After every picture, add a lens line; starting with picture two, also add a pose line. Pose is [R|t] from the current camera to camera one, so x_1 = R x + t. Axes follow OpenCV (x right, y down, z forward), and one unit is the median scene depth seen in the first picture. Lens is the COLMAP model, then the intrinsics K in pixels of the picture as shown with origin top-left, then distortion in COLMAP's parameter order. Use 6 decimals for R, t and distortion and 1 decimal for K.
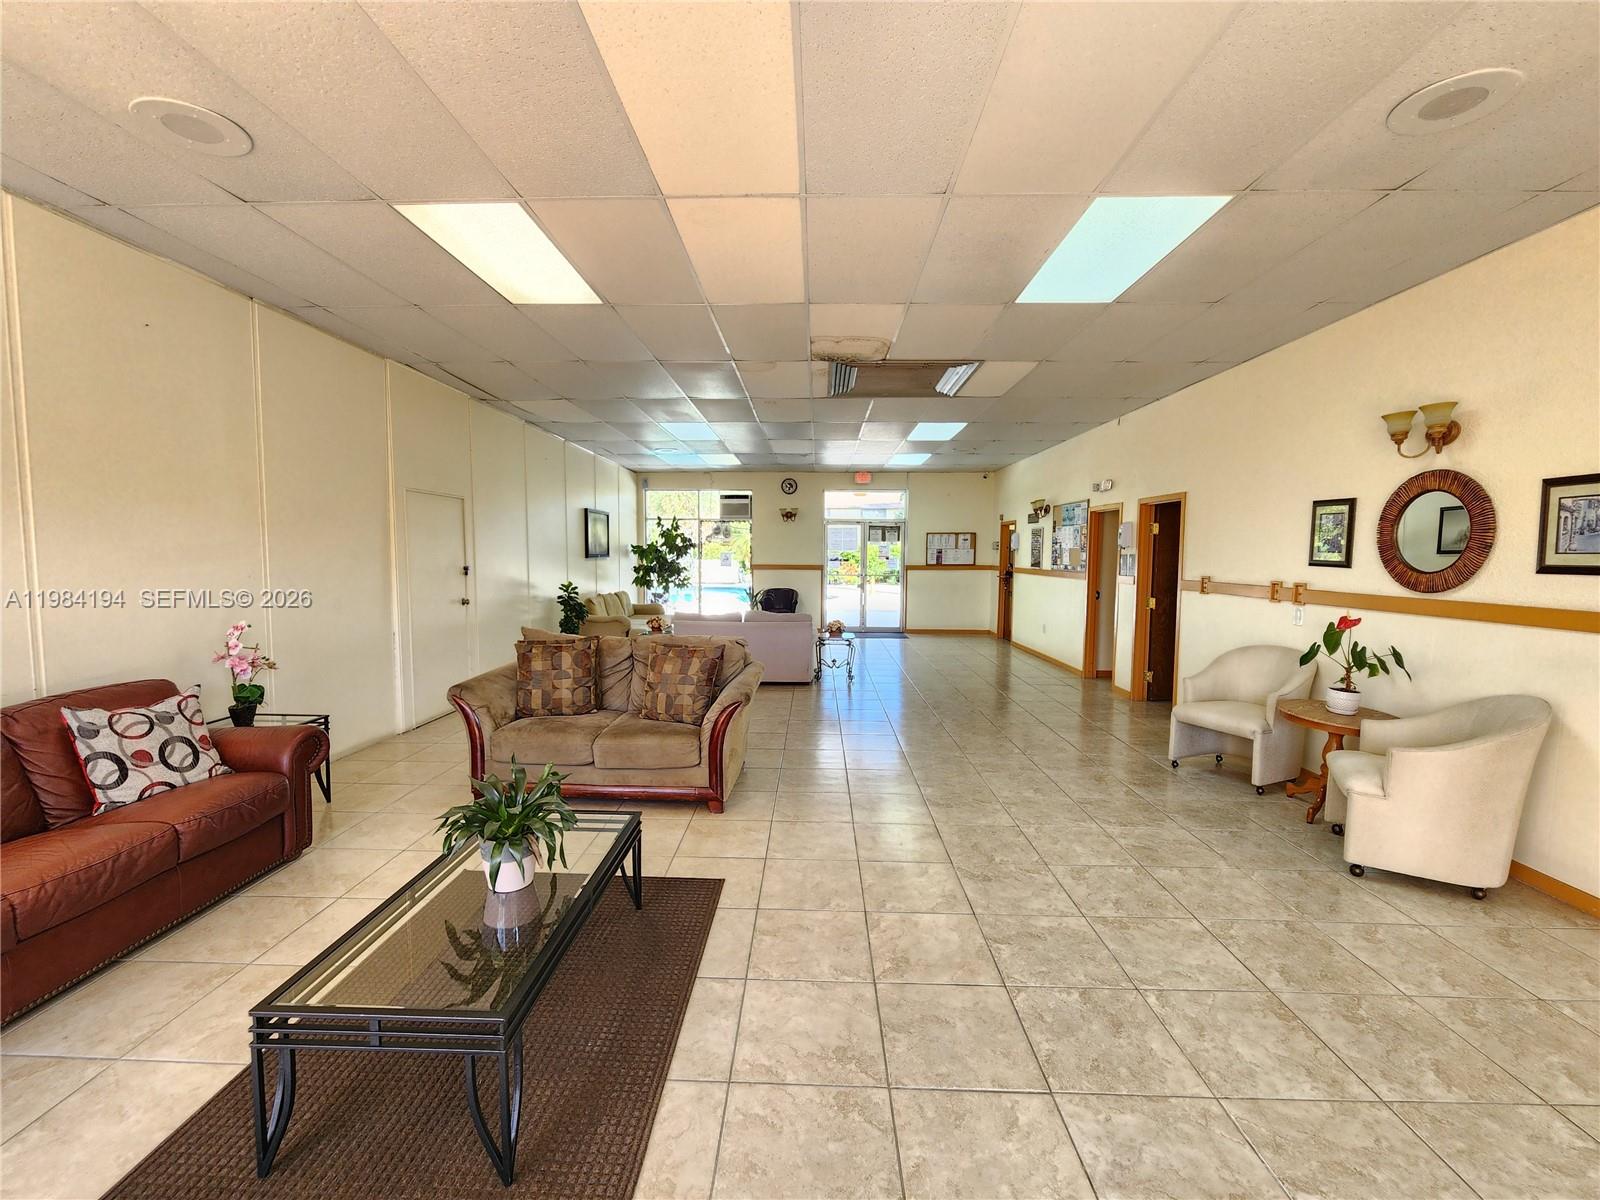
lens RADIAL K [[655.2, 0, 800.0], [0, 655.2, 600.0], [0, 0, 1]] dist [0.002559, 0.000439]
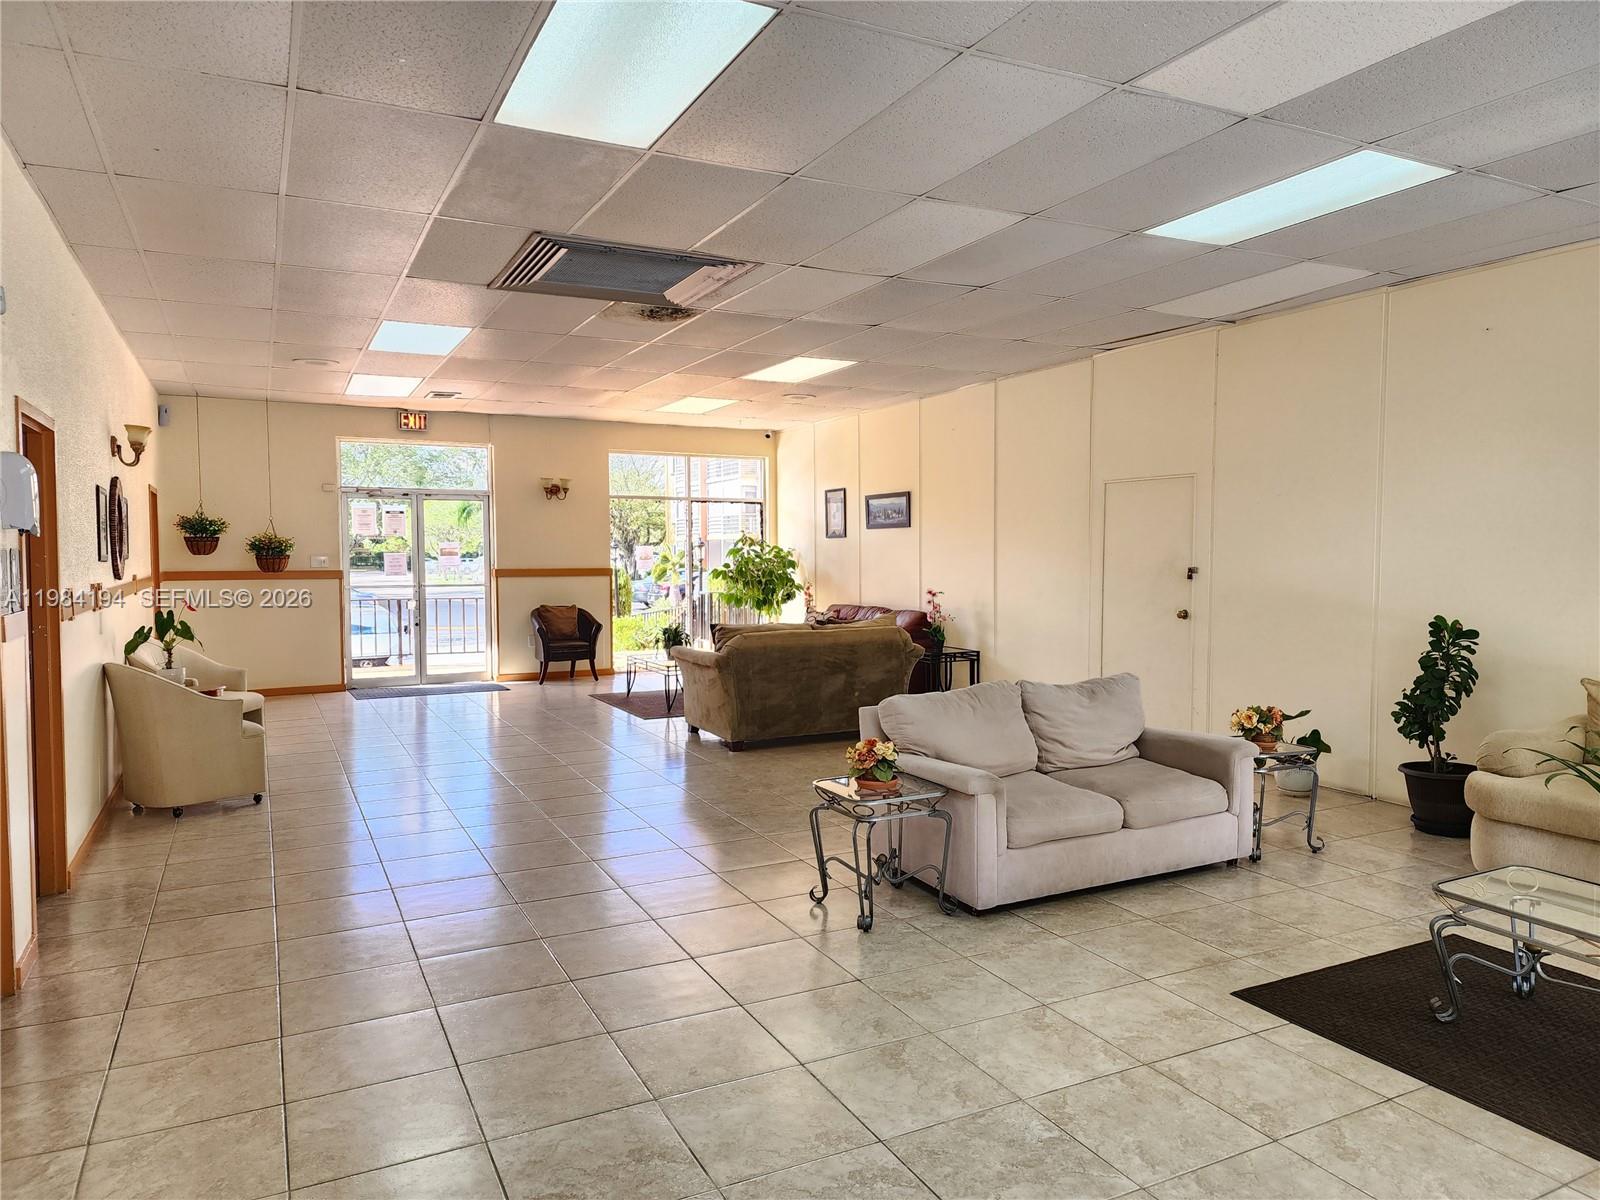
lens RADIAL K [[1059.6, 0, 800.0], [0, 1059.6, 600.0], [0, 0, 1]] dist [-0.004607, -0.001409]
pose [[0.878987, -0.042293, 0.474967, -0.647548], [0.051827, 0.998632, -0.006990, -0.012534], [-0.474022, 0.030760, 0.879976, 0.063445]]
